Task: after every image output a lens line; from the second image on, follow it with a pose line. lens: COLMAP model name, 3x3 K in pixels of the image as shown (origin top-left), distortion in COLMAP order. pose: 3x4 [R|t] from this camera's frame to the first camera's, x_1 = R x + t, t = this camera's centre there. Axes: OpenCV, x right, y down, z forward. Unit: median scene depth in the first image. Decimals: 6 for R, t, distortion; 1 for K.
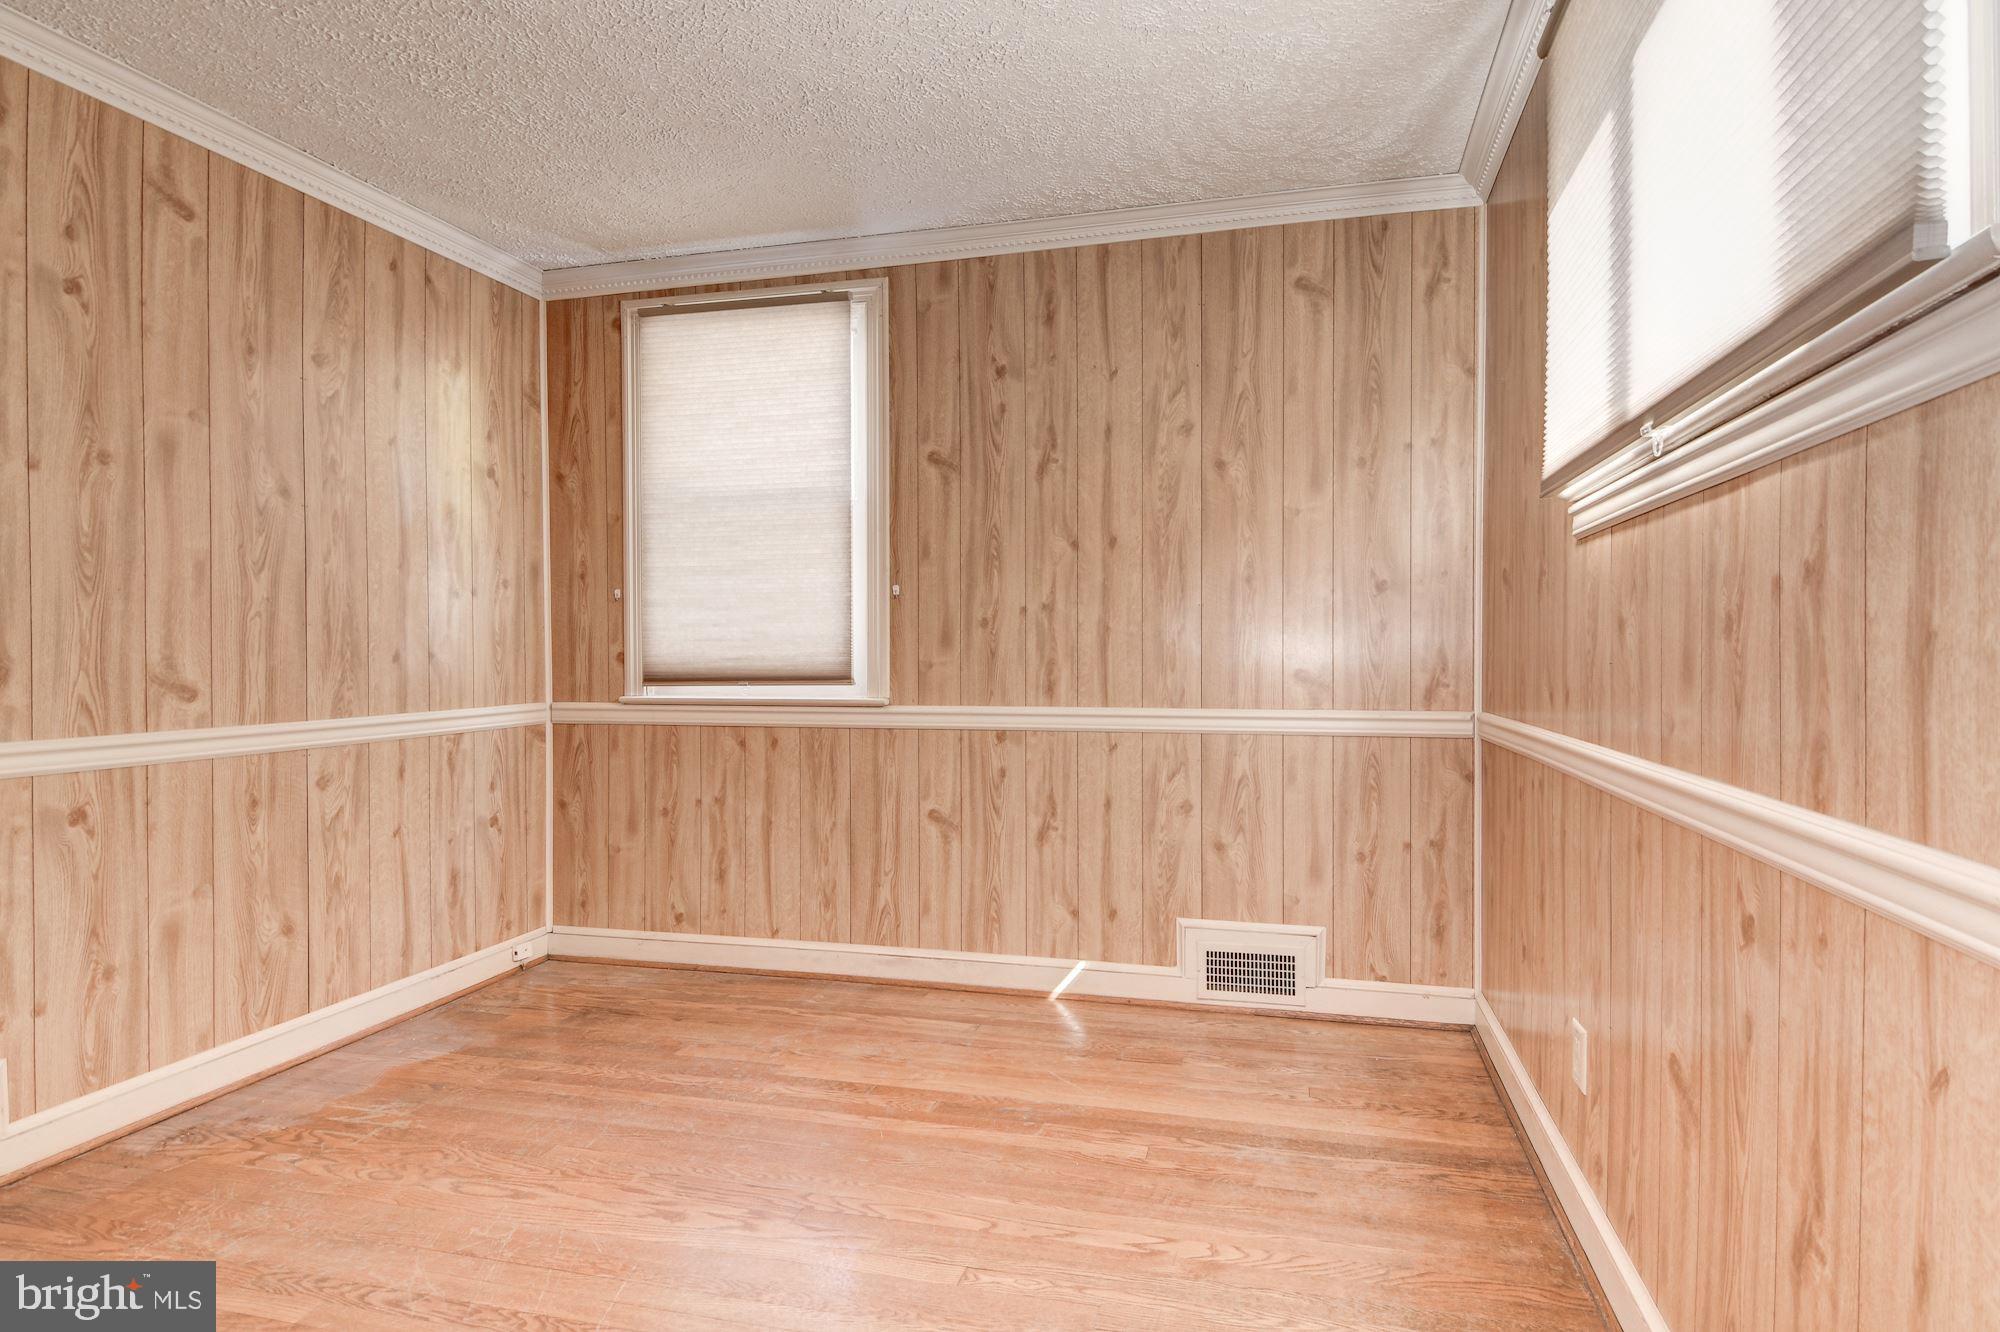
lens RADIAL K [[955.3, 0, 1149.0], [0, 955.3, 669.9], [0, 0, 1]] dist [0.006538, -0.002683]
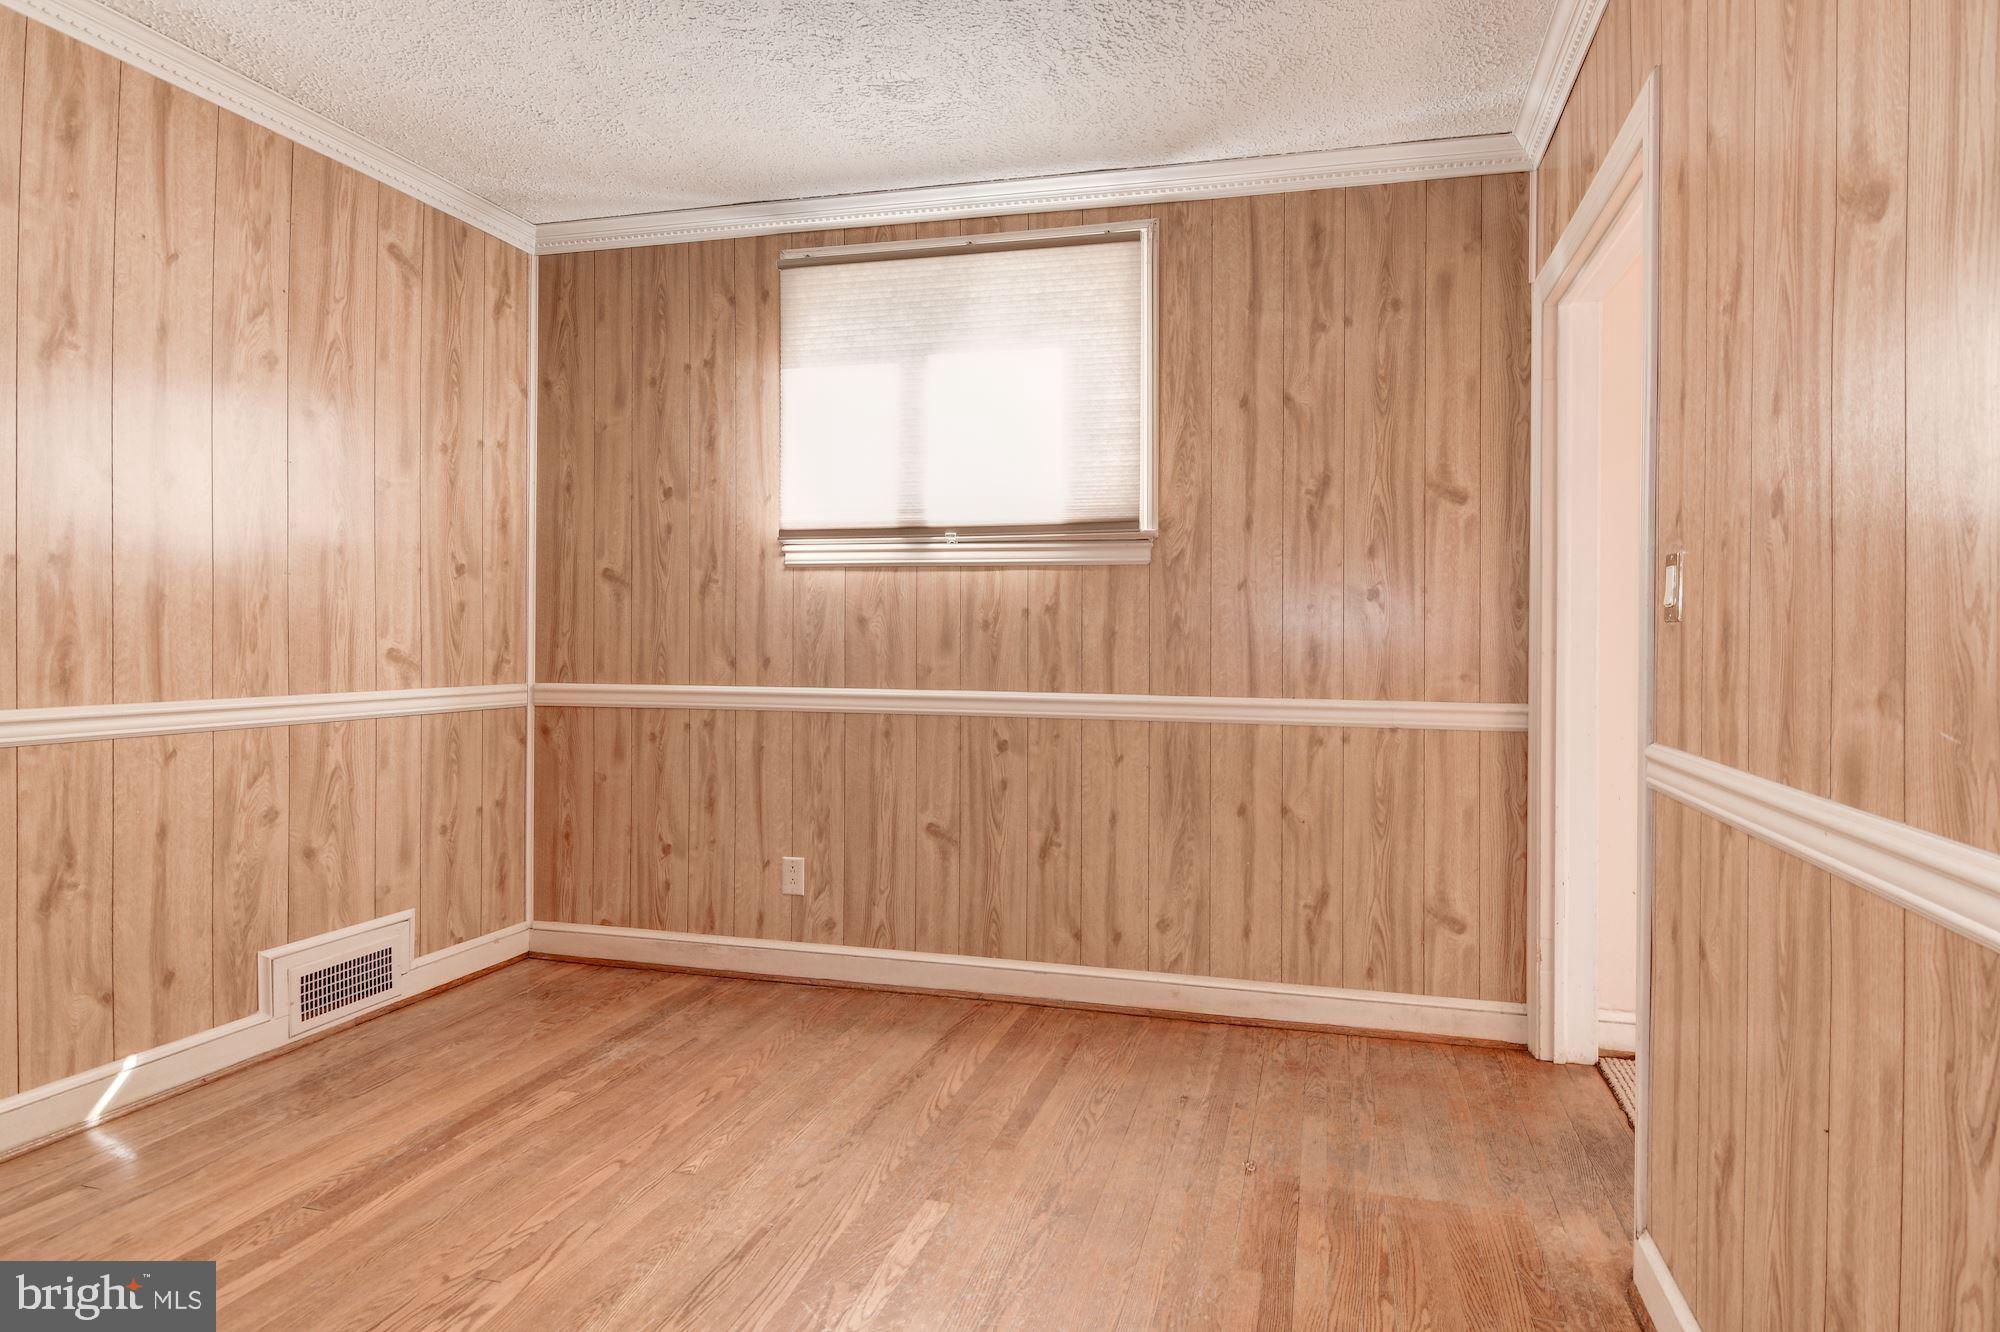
lens RADIAL K [[994.9, 0, 999.3], [0, 994.9, 645.8], [0, 0, 1]] dist [0.006463, -0.006714]
pose [[0.111584, -0.003697, 0.993748, -0.767329], [0.009770, 0.999949, 0.002623, 0.000119], [-0.993707, 0.009416, 0.111614, 0.276528]]
